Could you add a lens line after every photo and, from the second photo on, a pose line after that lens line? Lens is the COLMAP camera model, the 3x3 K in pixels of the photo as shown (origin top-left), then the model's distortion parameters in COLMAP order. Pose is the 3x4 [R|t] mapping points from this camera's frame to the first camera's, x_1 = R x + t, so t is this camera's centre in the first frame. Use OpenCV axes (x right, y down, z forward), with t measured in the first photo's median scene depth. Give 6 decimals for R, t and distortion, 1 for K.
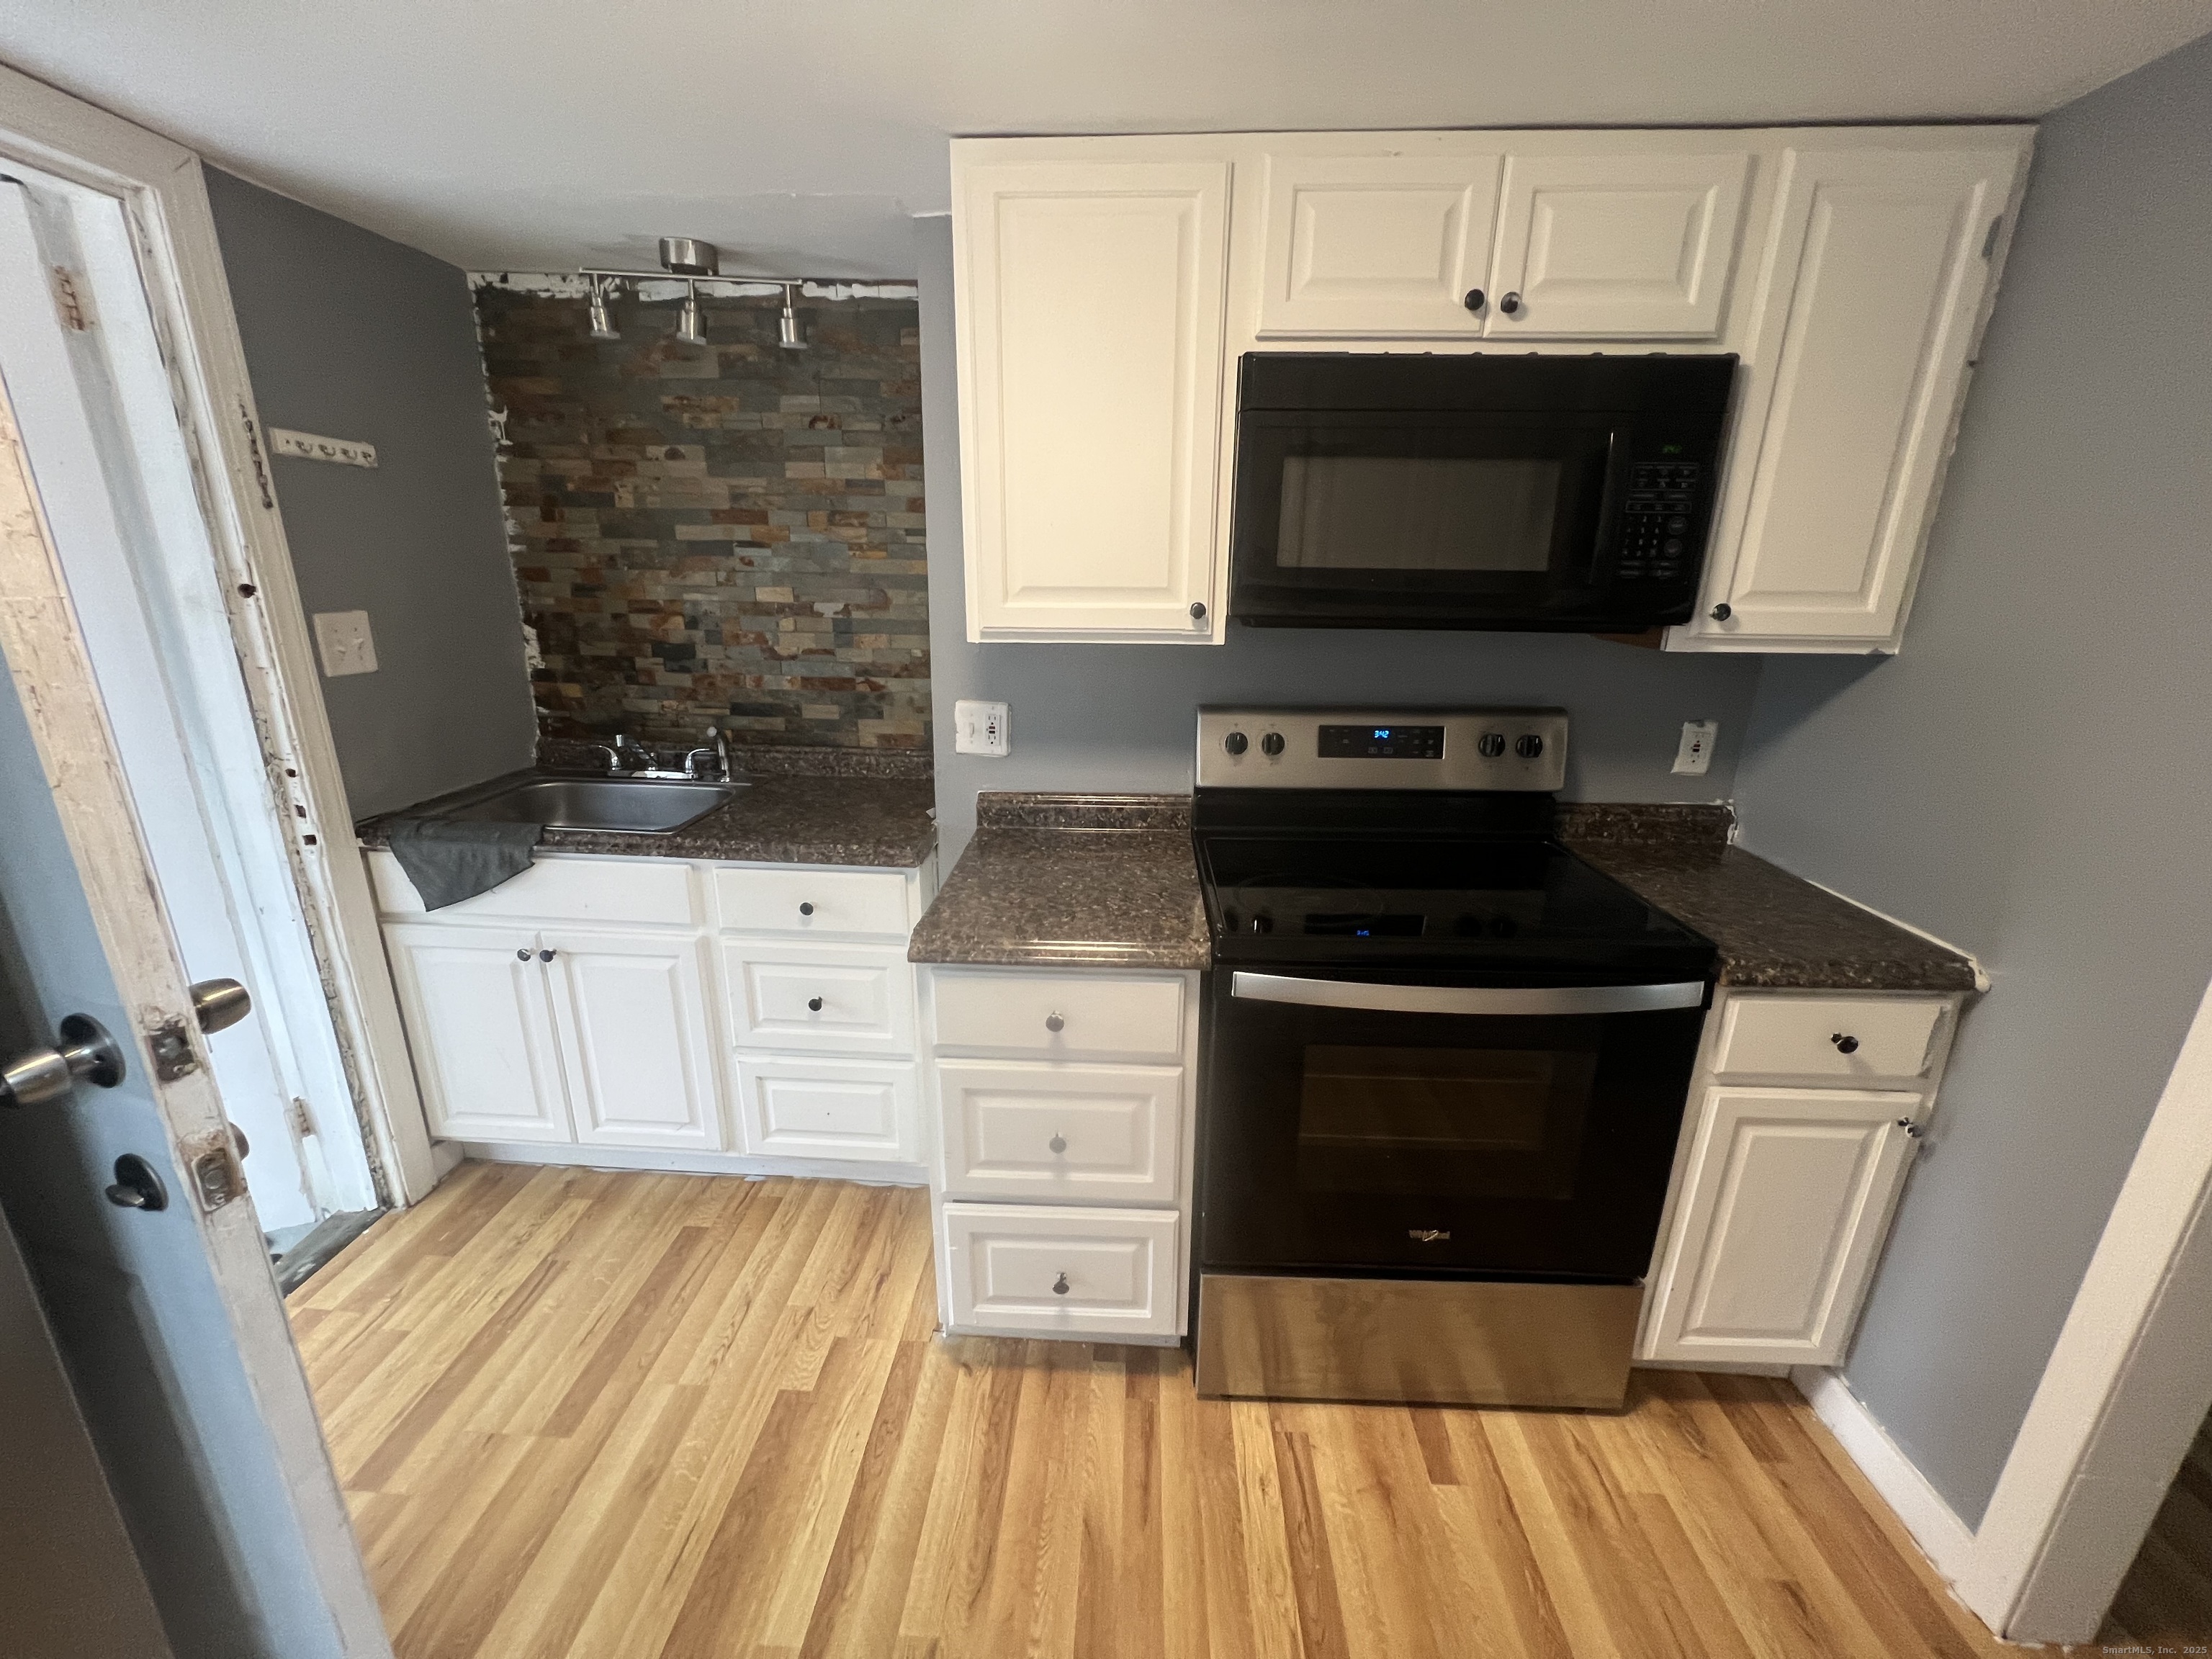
lens RADIAL K [[874.4, 0, 1107.2], [0, 874.4, 827.8], [0, 0, 1]] dist [-0.002167, -0.000012]
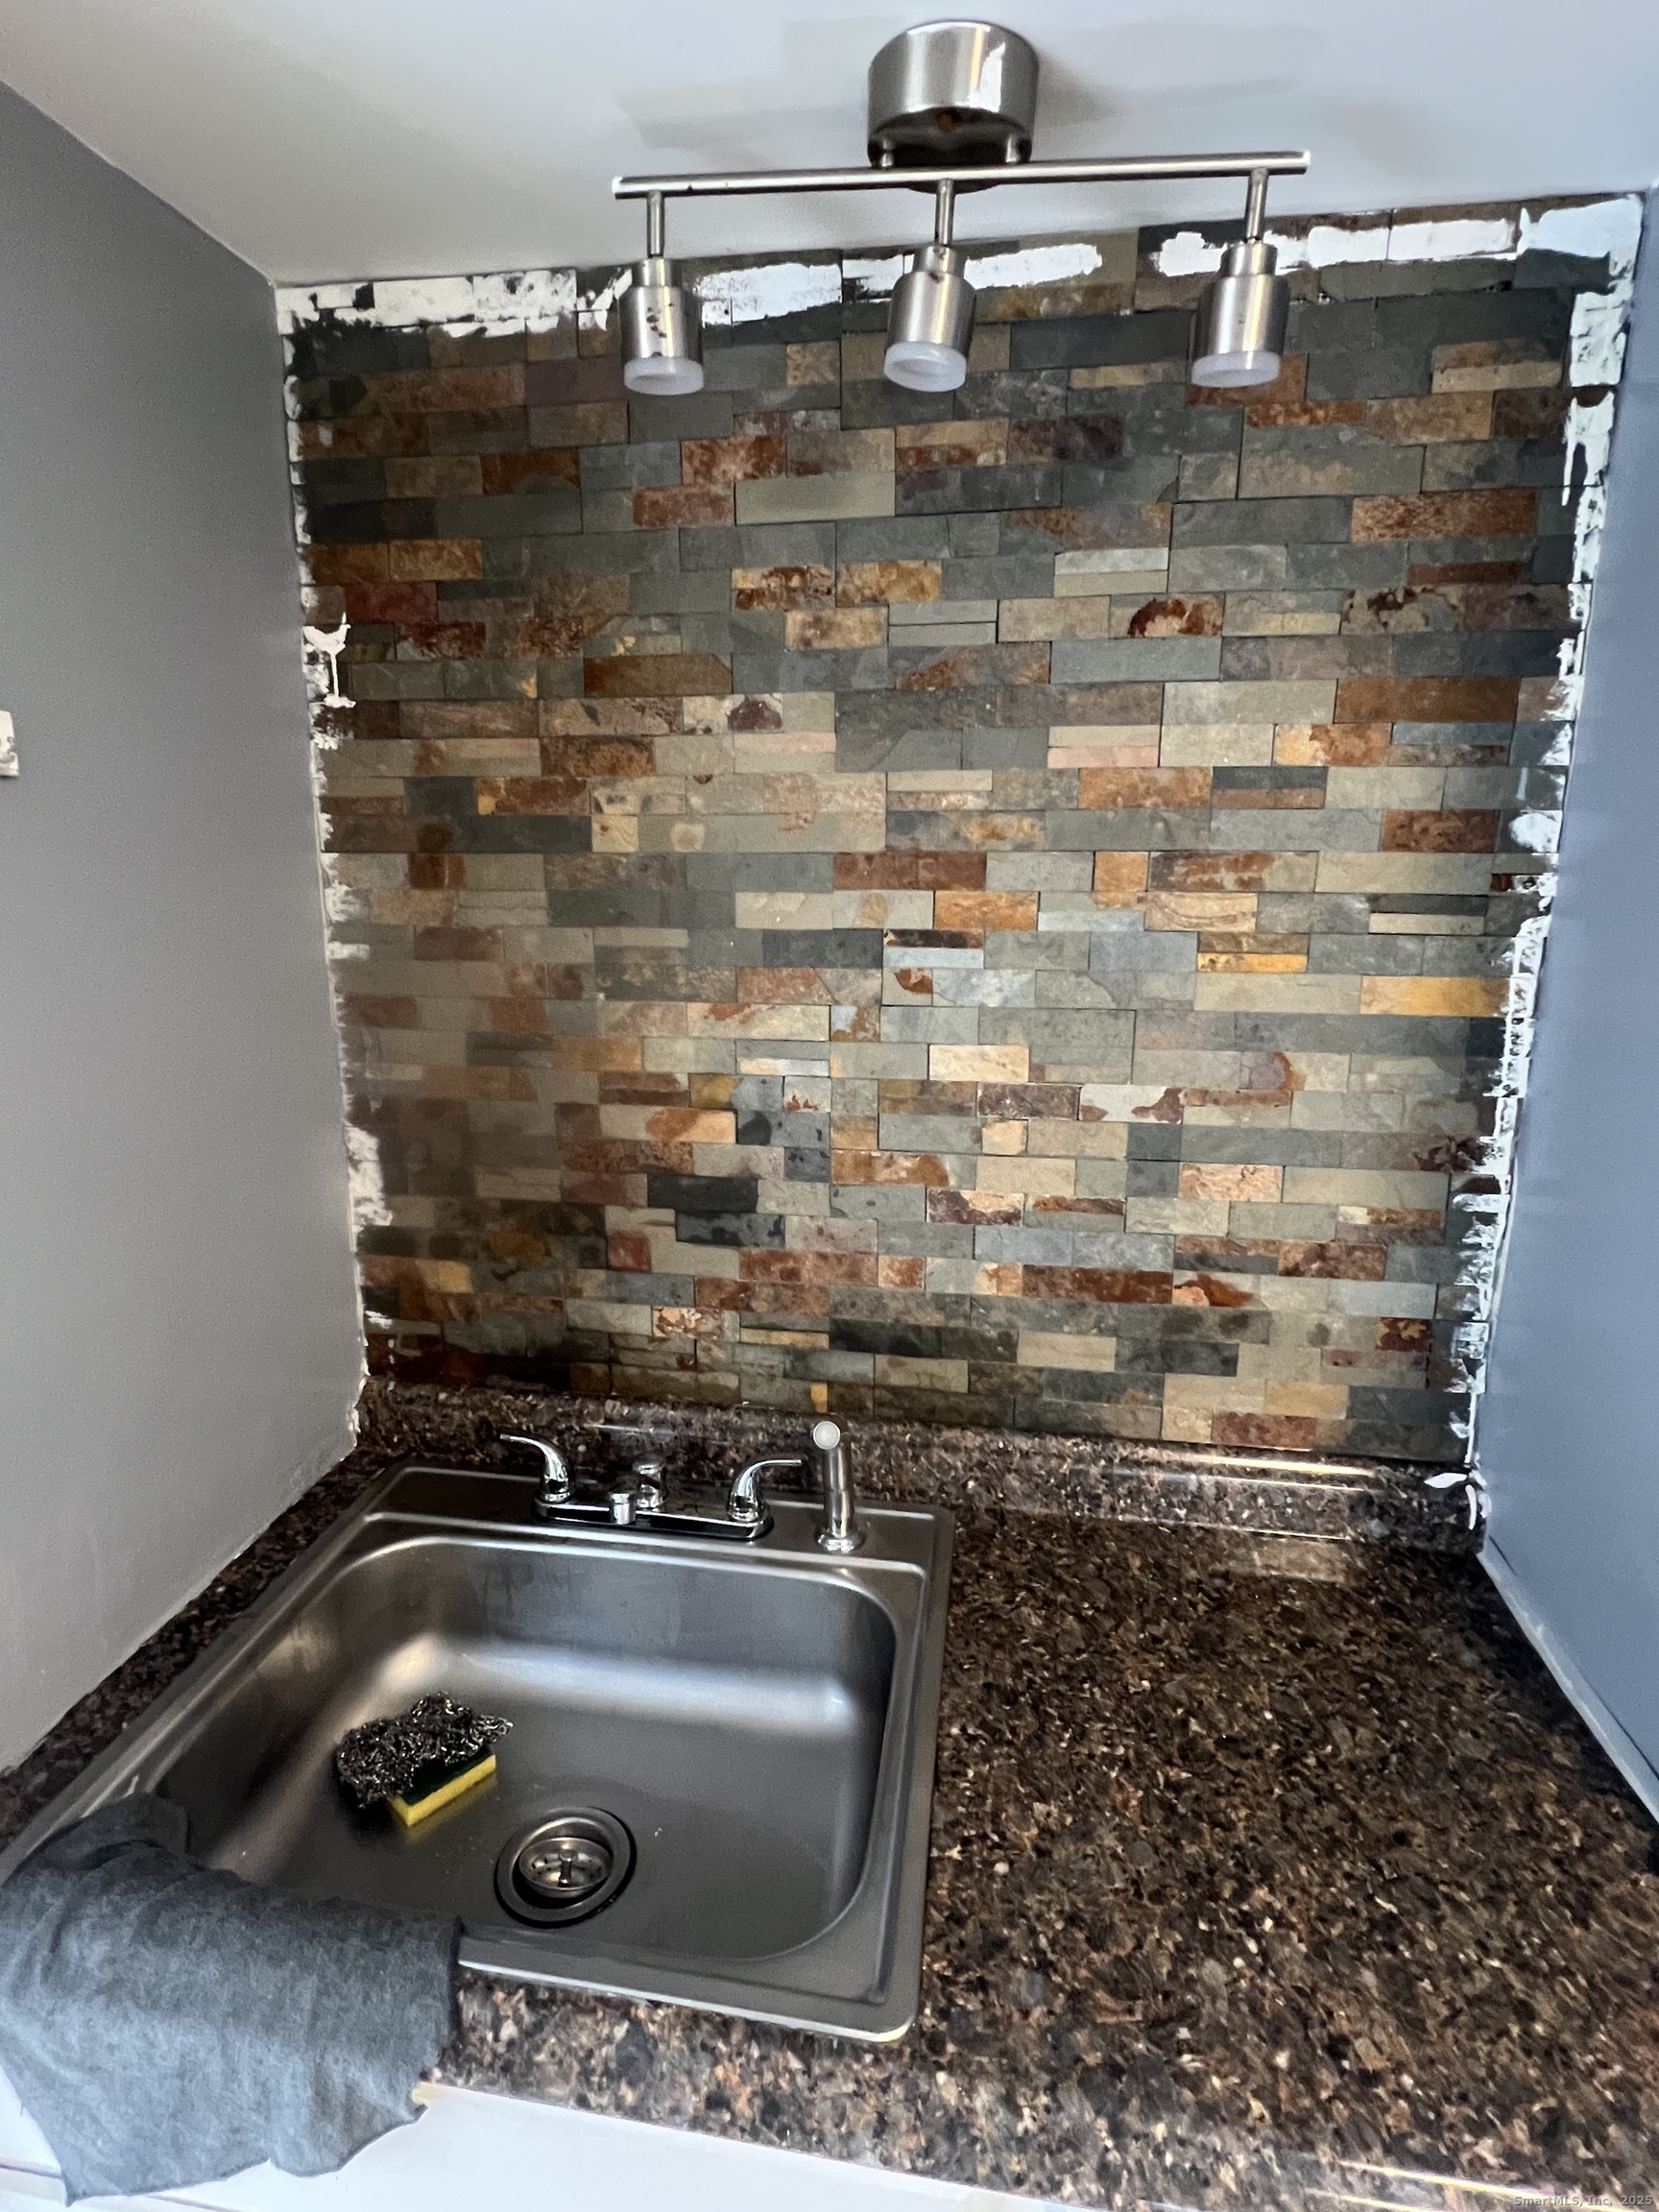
lens RADIAL K [[1101.8, 0, 829.2], [0, 1101.8, 1098.2], [0, 0, 1]] dist [-0.000435, -0.001747]
pose [[0.994986, 0.001790, -0.100002, -0.414964], [-0.009634, 0.996906, -0.078012, -0.222310], [0.099553, 0.078584, 0.991924, 0.534631]]
